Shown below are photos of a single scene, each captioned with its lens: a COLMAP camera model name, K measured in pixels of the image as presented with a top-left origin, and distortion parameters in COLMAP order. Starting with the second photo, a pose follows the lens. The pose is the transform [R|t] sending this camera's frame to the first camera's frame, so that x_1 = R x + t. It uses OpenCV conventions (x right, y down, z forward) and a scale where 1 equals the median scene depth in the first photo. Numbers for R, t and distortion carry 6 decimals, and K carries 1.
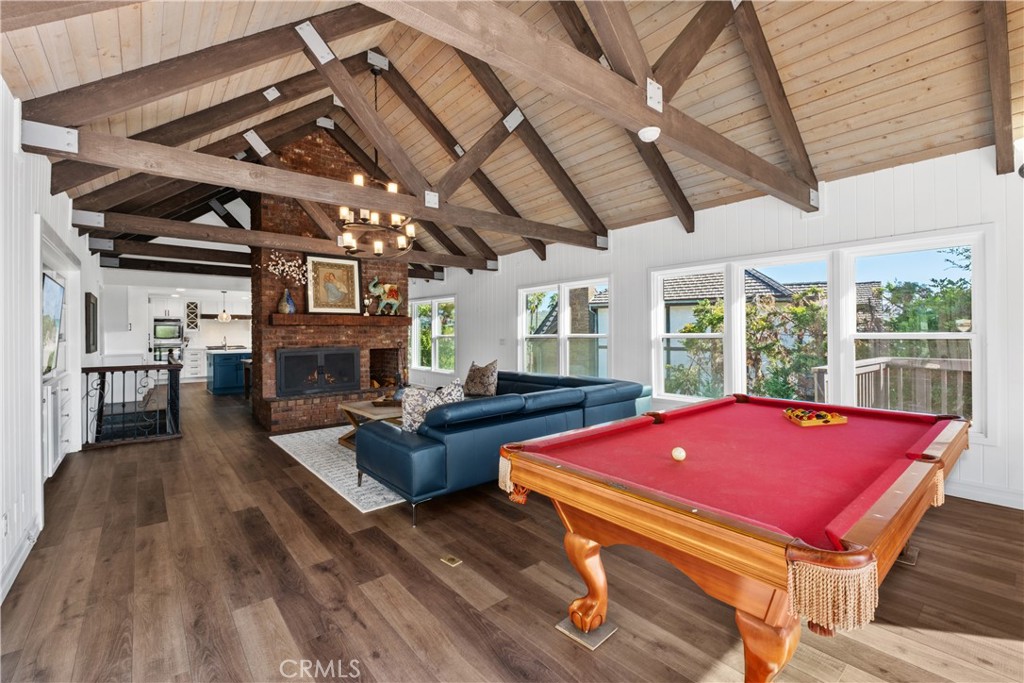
lens RADIAL K [[441.1, 0, 513.9], [0, 441.1, 331.5], [0, 0, 1]] dist [0.001071, -0.006182]
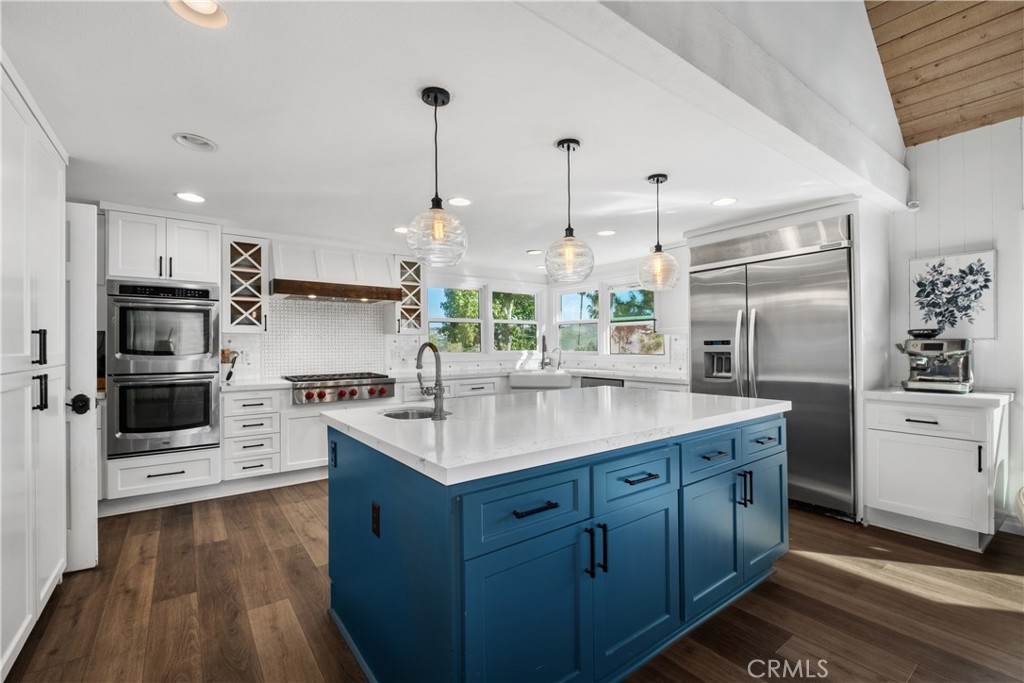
lens RADIAL K [[443.6, 0, 512.0], [0, 443.6, 341.5], [0, 0, 1]] dist [-0.001491, -0.007934]
pose [[0.998190, -0.003264, -0.060049, -0.511708], [0.002990, 0.999985, -0.004662, 0.008735], [0.060063, 0.004474, 0.998185, 0.681661]]
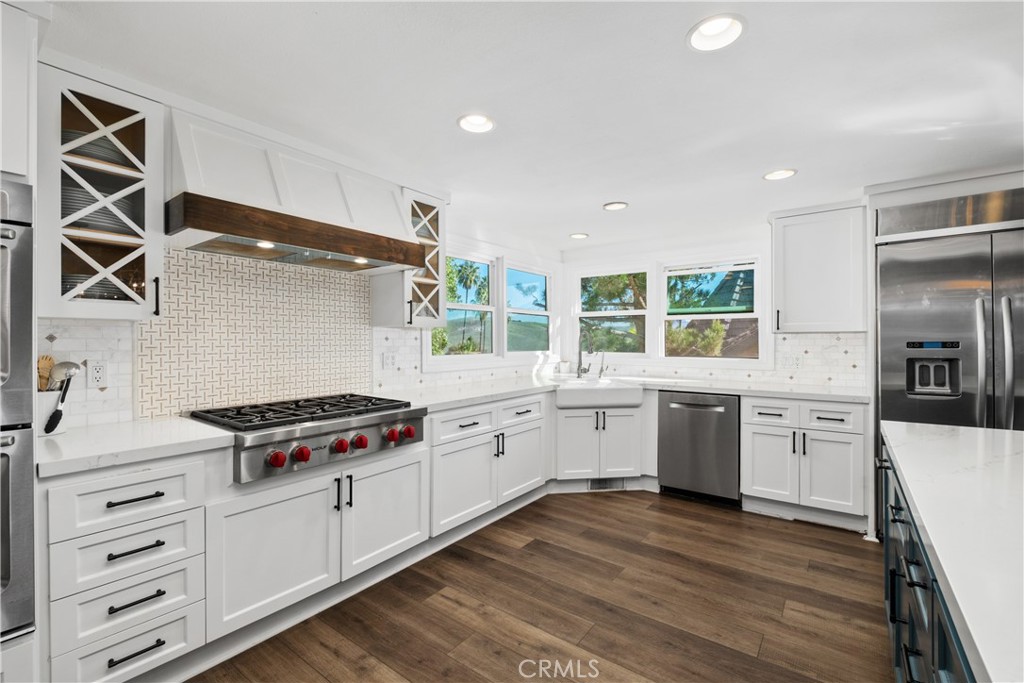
lens RADIAL K [[443.6, 0, 512.0], [0, 443.6, 341.5], [0, 0, 1]] dist [-0.001491, -0.007934]
pose [[0.973727, 0.001058, 0.227718, -0.635994], [-0.002533, 0.999978, 0.006188, 0.006152], [-0.227707, -0.006603, 0.973707, 0.836033]]
